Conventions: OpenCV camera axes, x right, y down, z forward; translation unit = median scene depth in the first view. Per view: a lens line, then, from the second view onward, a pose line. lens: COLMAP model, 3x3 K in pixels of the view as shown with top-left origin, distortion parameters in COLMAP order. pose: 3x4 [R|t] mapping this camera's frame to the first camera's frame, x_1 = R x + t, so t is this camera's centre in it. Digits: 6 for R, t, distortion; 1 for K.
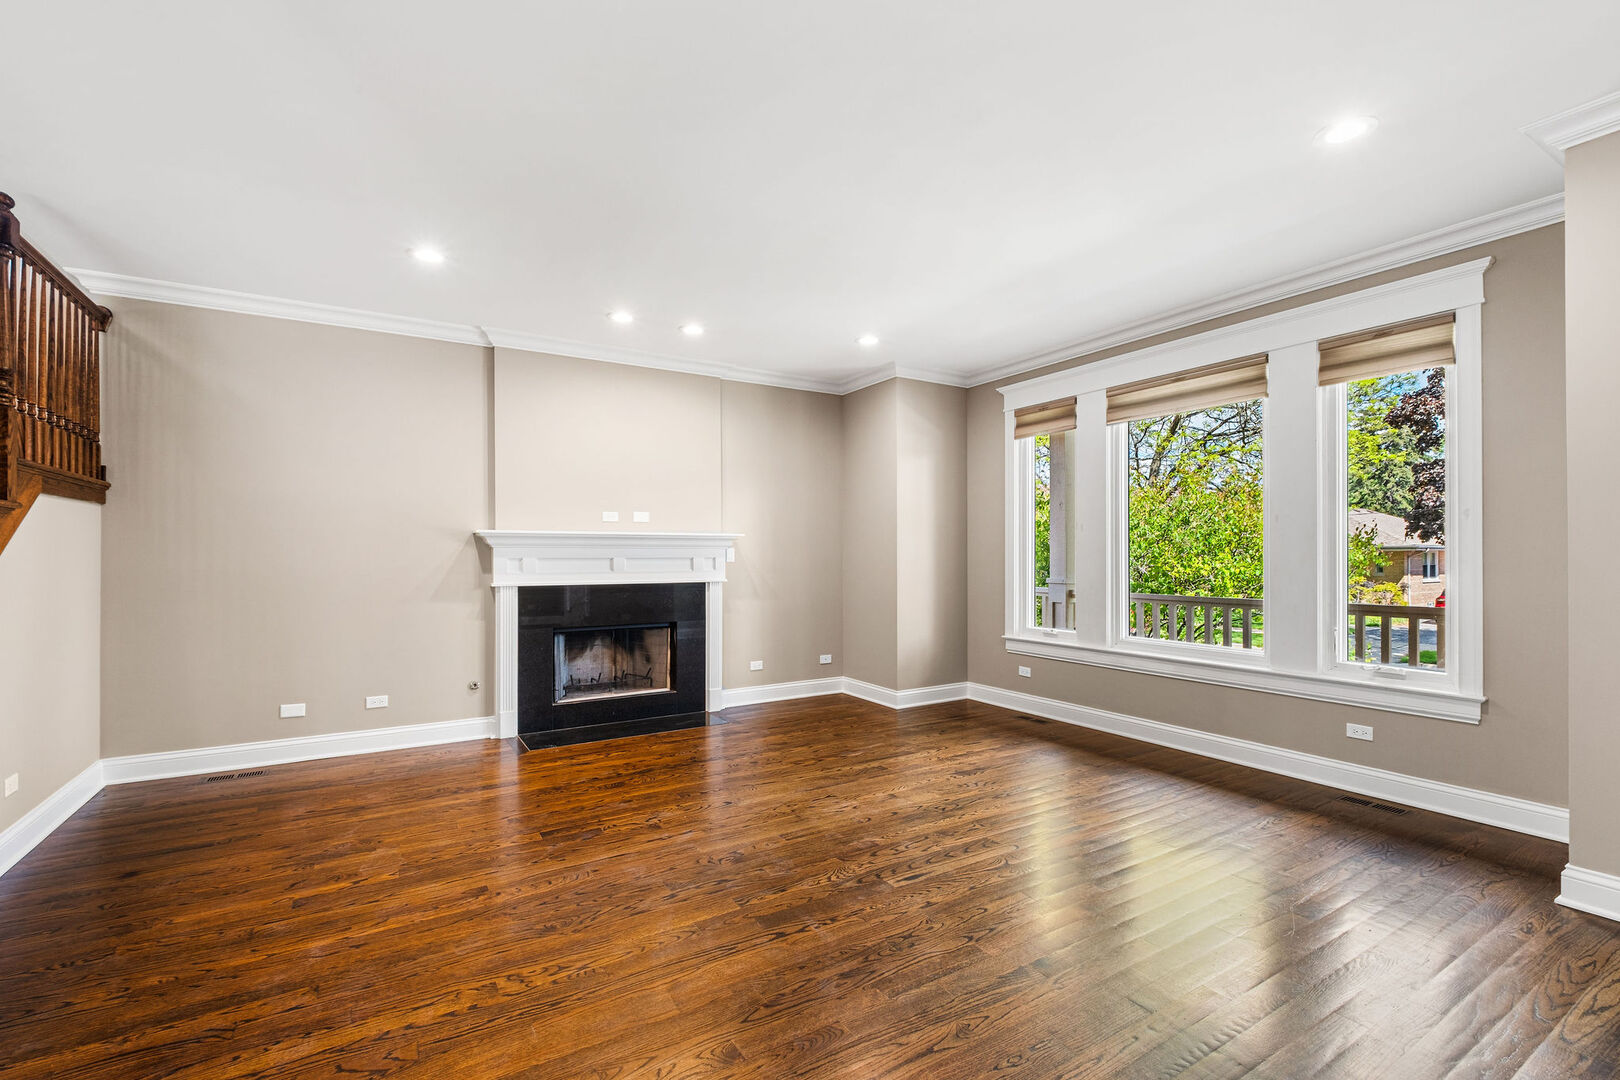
lens RADIAL K [[716.9, 0, 803.8], [0, 716.9, 548.5], [0, 0, 1]] dist [-0.001529, 0.000189]
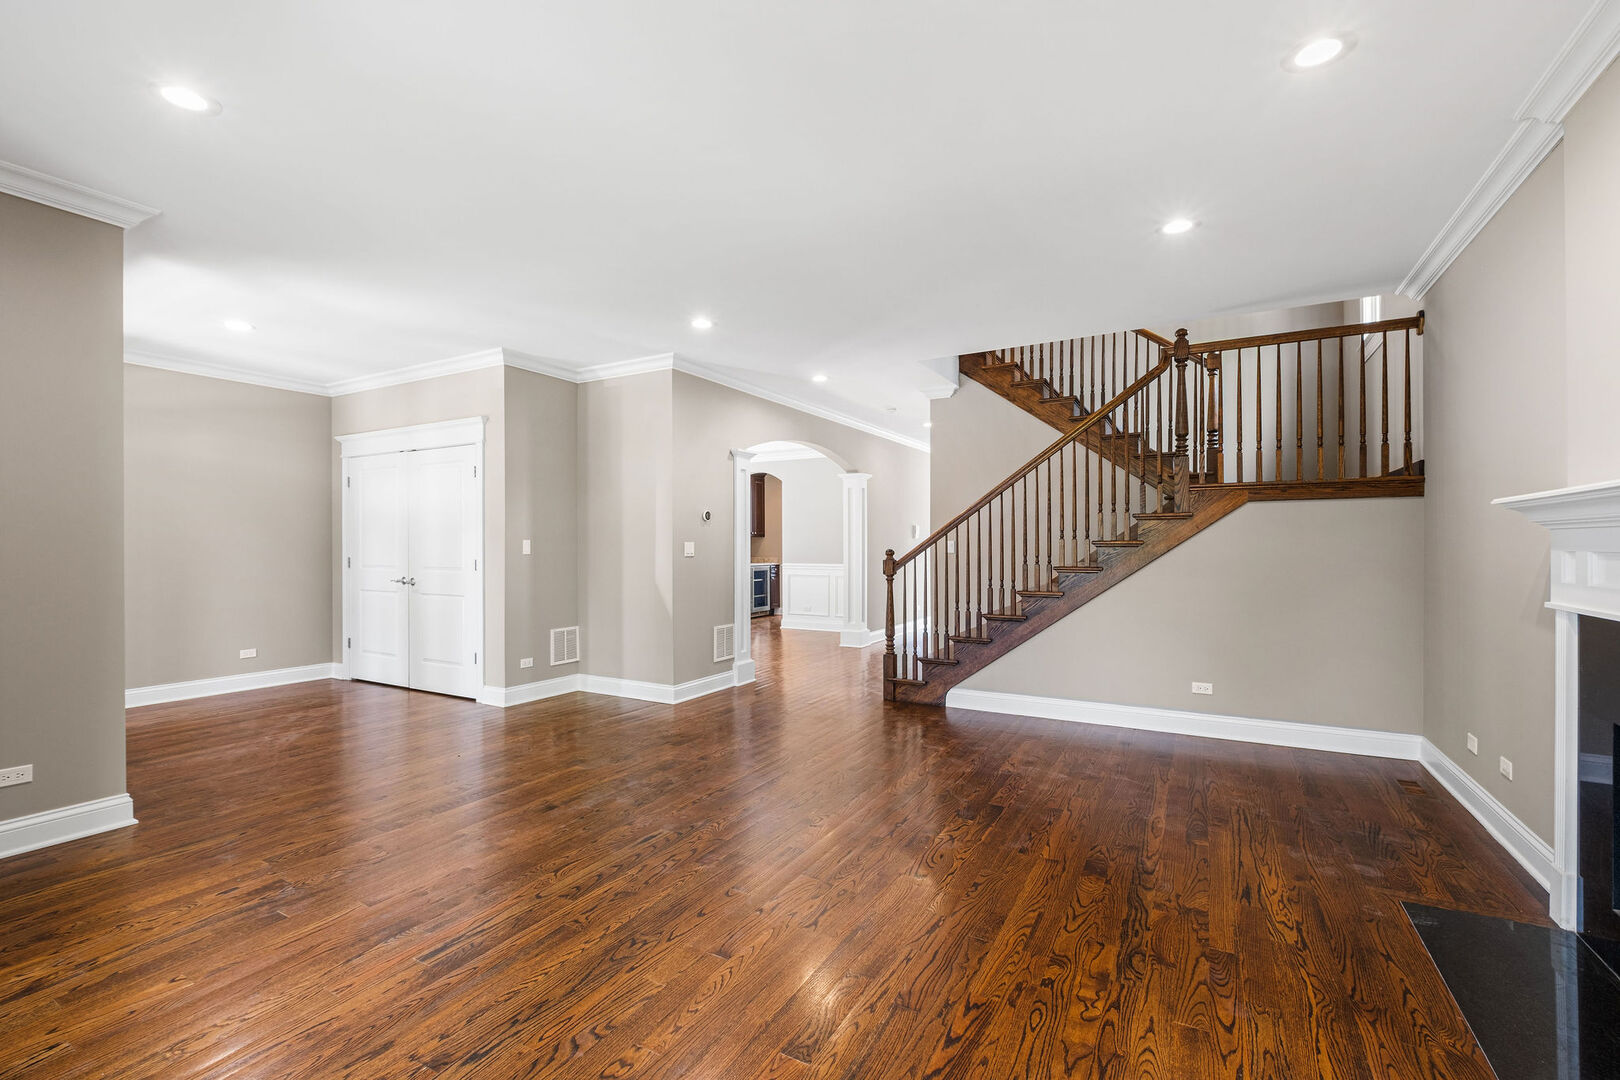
lens RADIAL K [[716.9, 0, 803.8], [0, 716.9, 548.5], [0, 0, 1]] dist [-0.001529, 0.000189]
pose [[-0.879940, 0.005840, -0.475049, 0.388966], [0.006353, 0.999980, 0.000526, 0.009975], [0.475043, -0.002555, -0.879959, 1.749969]]
